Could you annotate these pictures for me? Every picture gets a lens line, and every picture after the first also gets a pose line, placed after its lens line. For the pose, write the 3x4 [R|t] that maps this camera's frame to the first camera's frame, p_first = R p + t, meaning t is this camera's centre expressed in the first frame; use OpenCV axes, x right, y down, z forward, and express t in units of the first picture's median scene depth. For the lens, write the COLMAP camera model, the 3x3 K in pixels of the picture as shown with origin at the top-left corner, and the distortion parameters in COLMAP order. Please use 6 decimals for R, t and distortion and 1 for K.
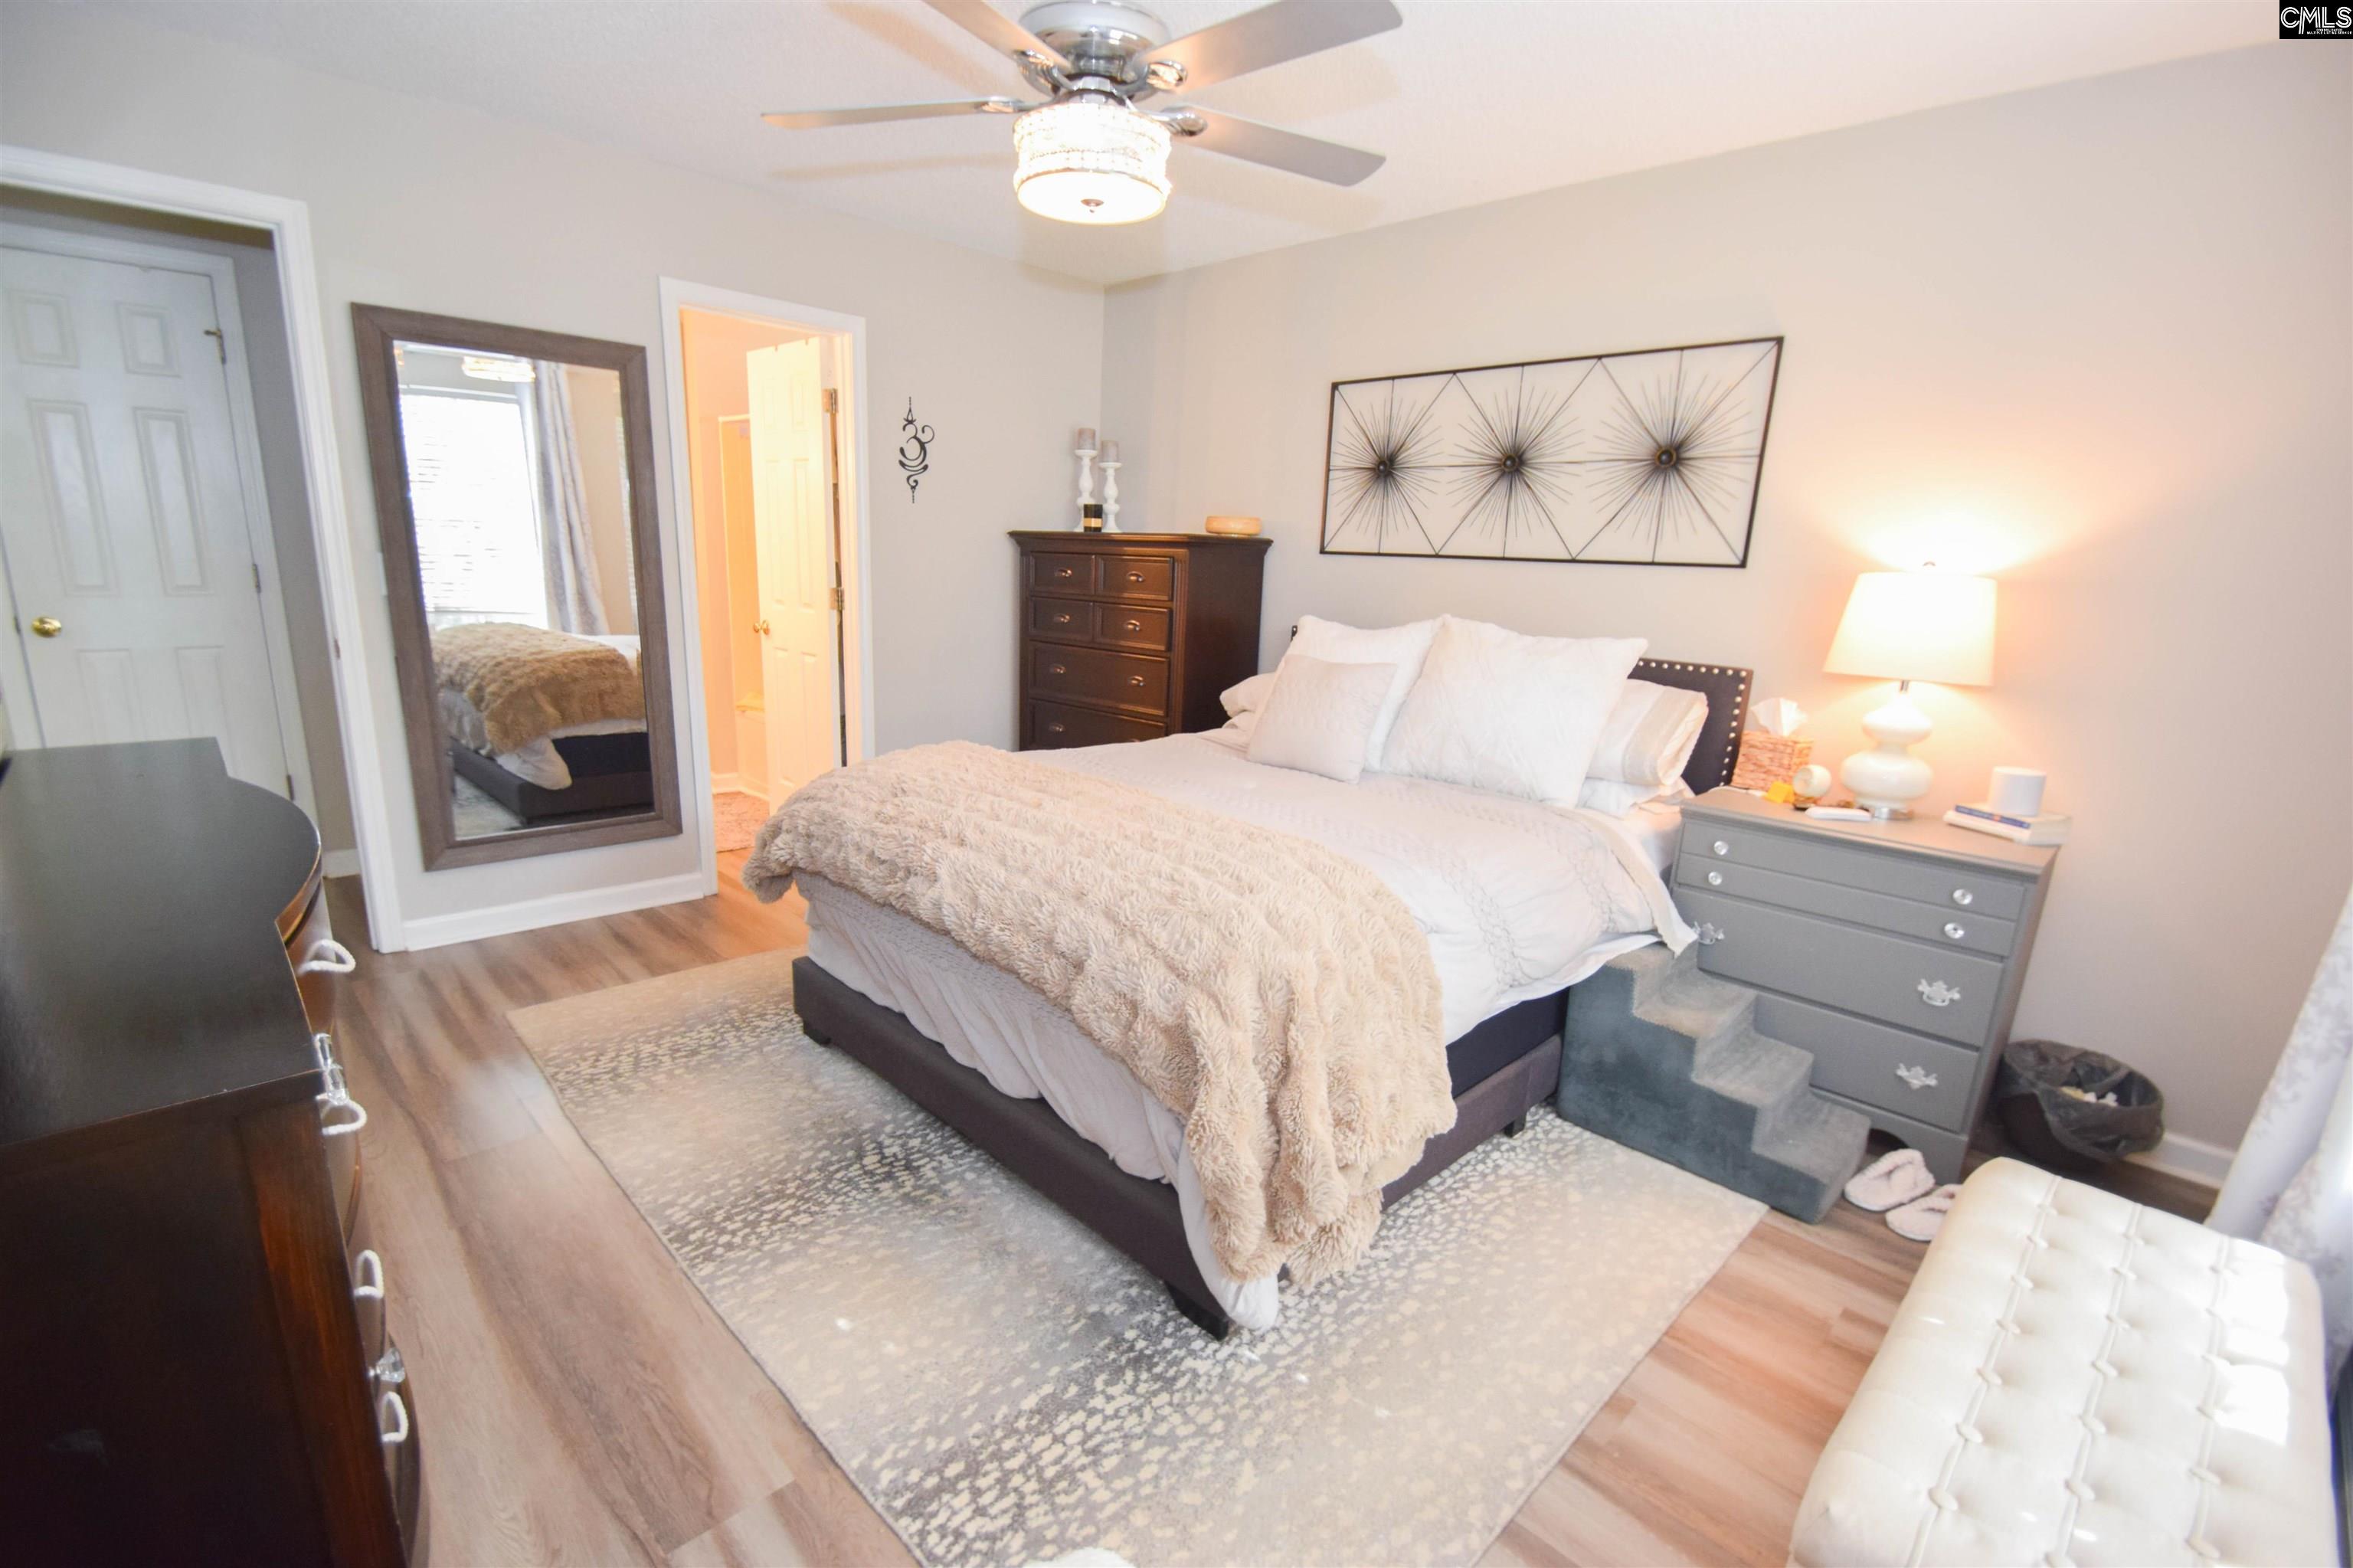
lens RADIAL K [[1031.3, 0, 1169.7], [0, 1031.3, 854.5], [0, 0, 1]] dist [-0.035935, -0.000215]
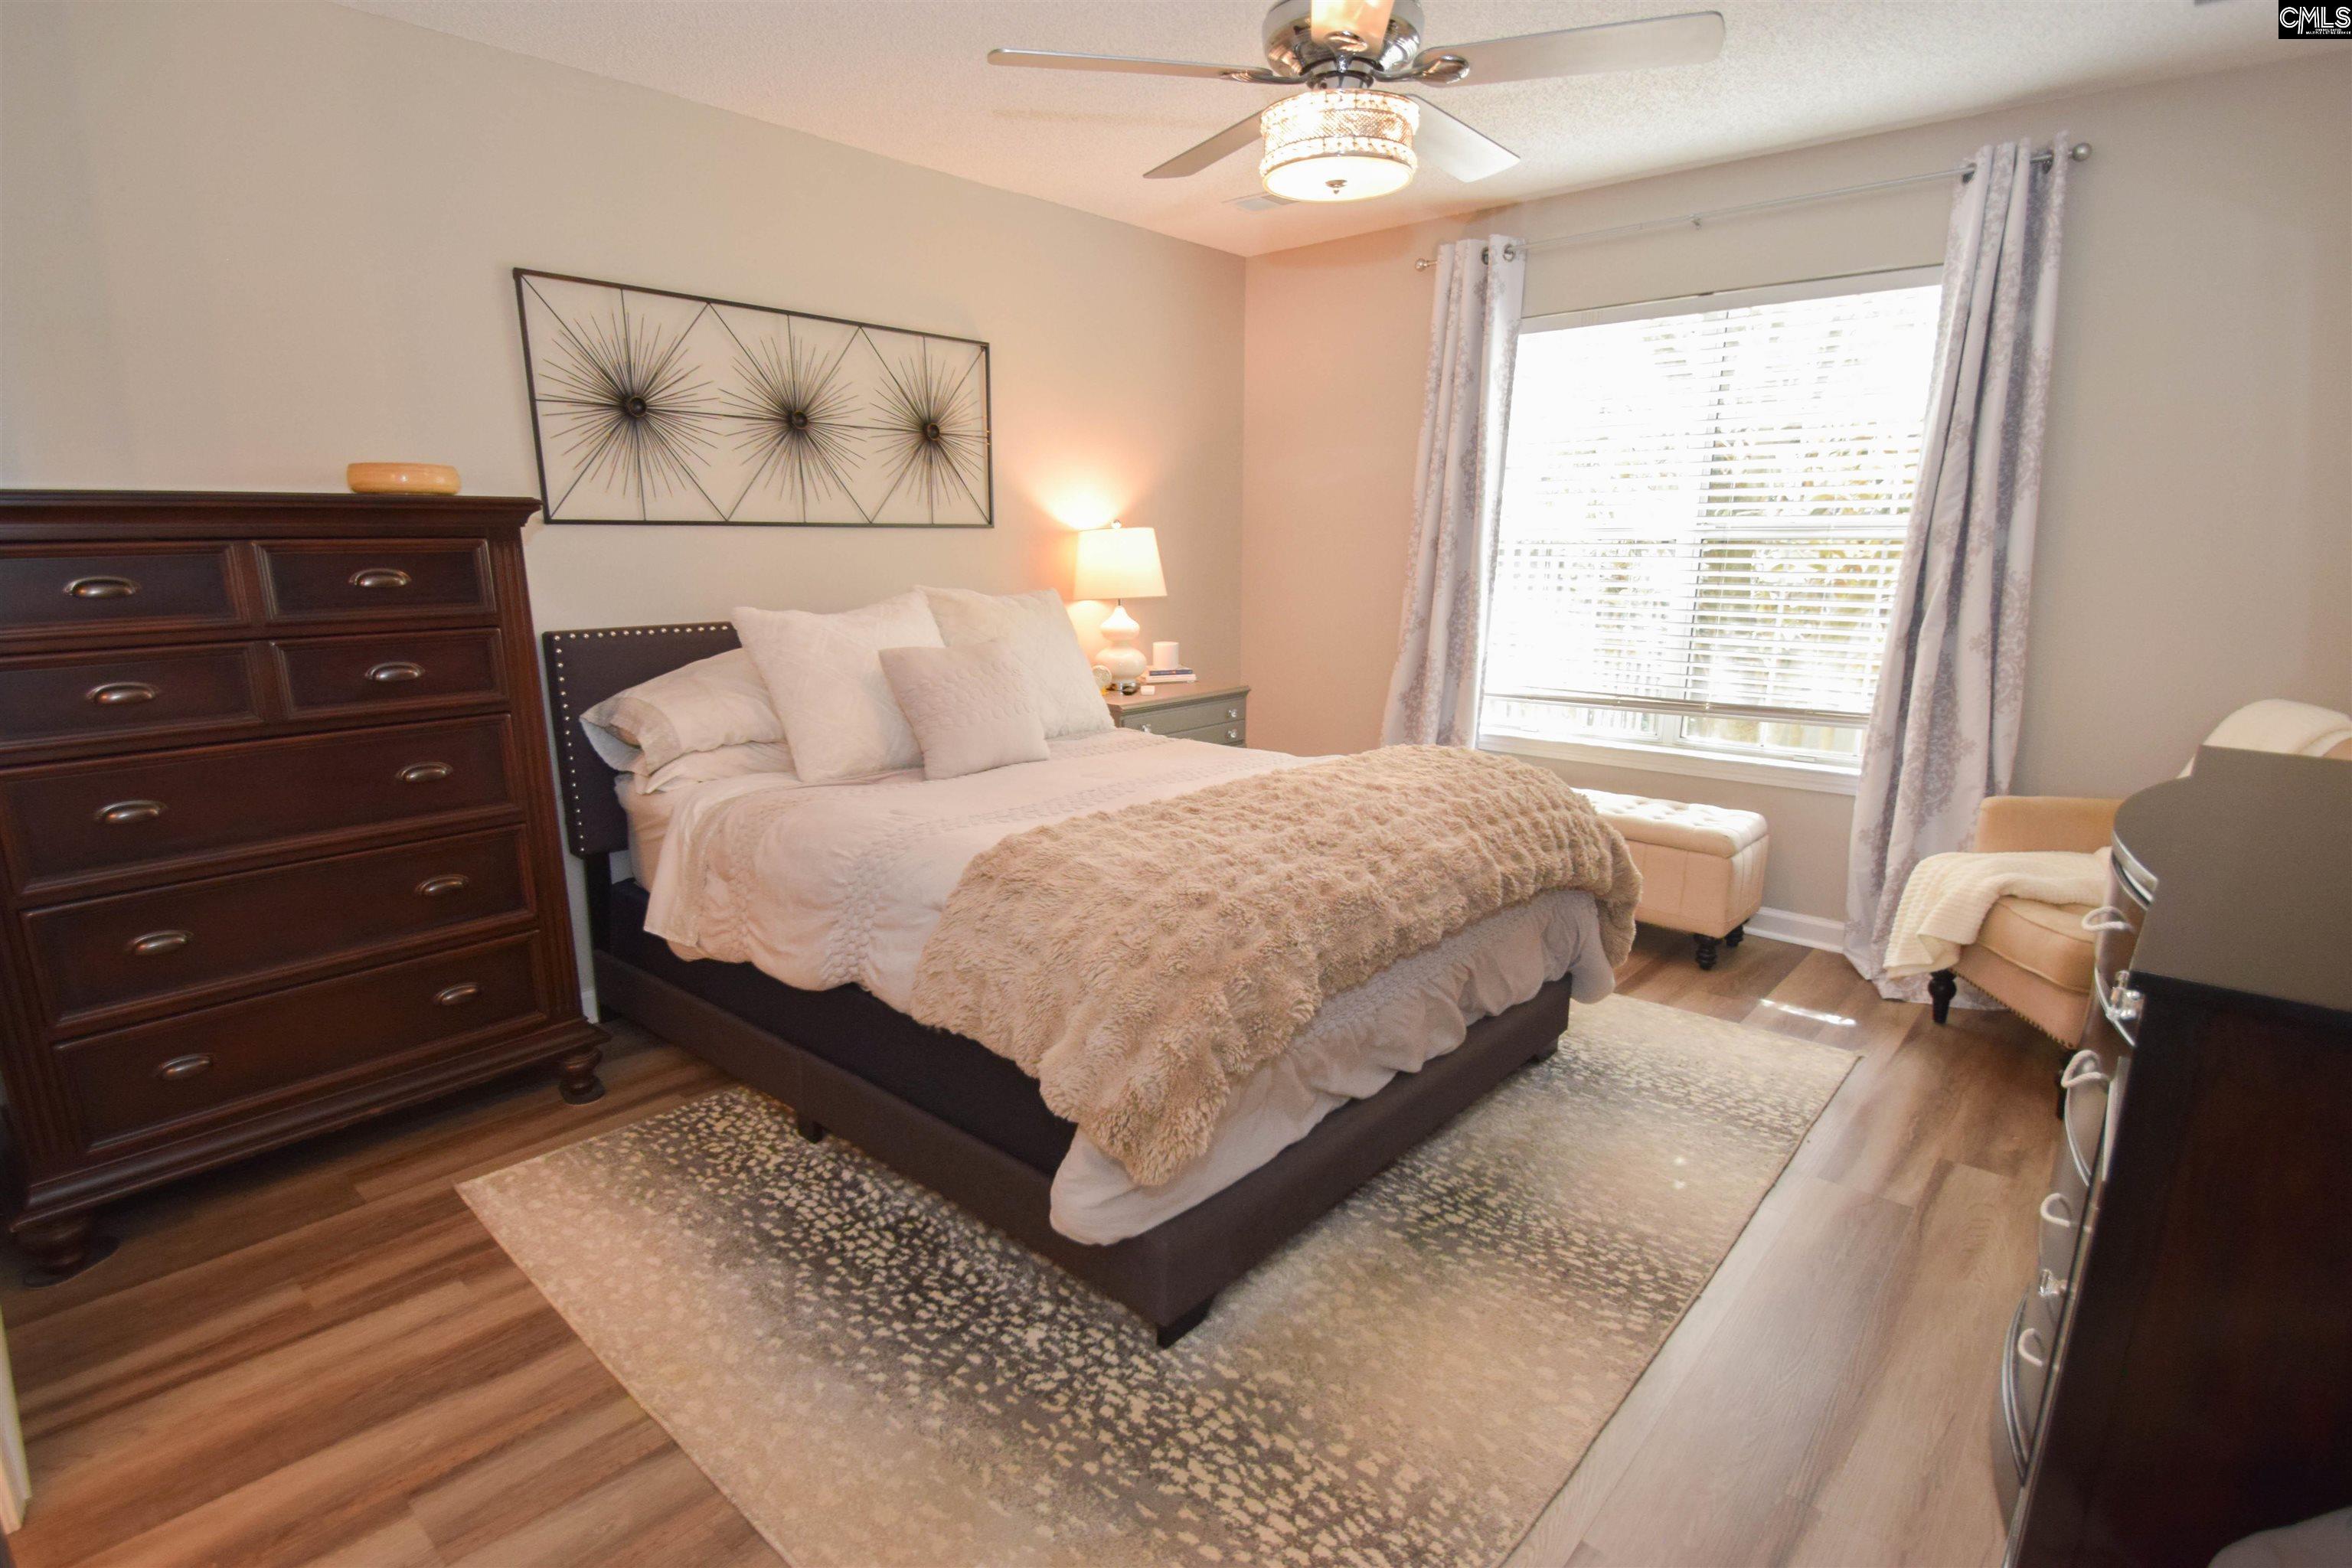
lens RADIAL K [[1146.5, 0, 1182.1], [0, 1146.5, 814.4], [0, 0, 1]] dist [-0.001172, -0.017532]
pose [[-0.076583, -0.267699, 0.960454, -0.845047], [0.269158, 0.921970, 0.278434, -0.274086], [-0.960046, 0.279837, 0.001446, 0.838307]]
